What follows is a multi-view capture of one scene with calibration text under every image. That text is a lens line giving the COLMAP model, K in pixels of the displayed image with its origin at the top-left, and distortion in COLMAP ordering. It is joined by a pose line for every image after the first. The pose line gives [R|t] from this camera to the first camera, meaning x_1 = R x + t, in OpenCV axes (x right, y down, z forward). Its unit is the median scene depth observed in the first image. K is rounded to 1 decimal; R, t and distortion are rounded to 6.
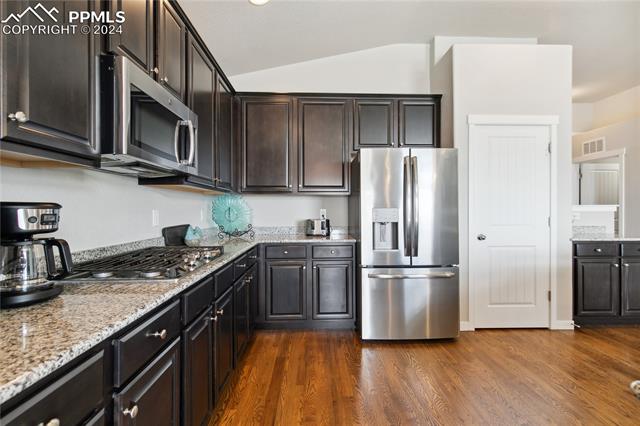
lens RADIAL K [[290.3, 0, 318.4], [0, 290.3, 208.1], [0, 0, 1]] dist [0.011066, -0.002013]
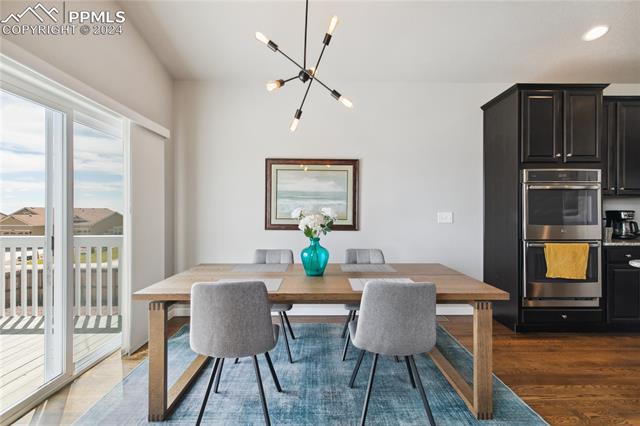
lens RADIAL K [[290.3, 0, 318.9], [0, 290.3, 211.4], [0, 0, 1]] dist [0.011066, -0.002013]
pose [[-0.014253, -0.000844, -0.999898, 1.007507], [0.007731, 0.999970, -0.000954, -0.013641], [0.999869, -0.007744, -0.014246, -1.023121]]
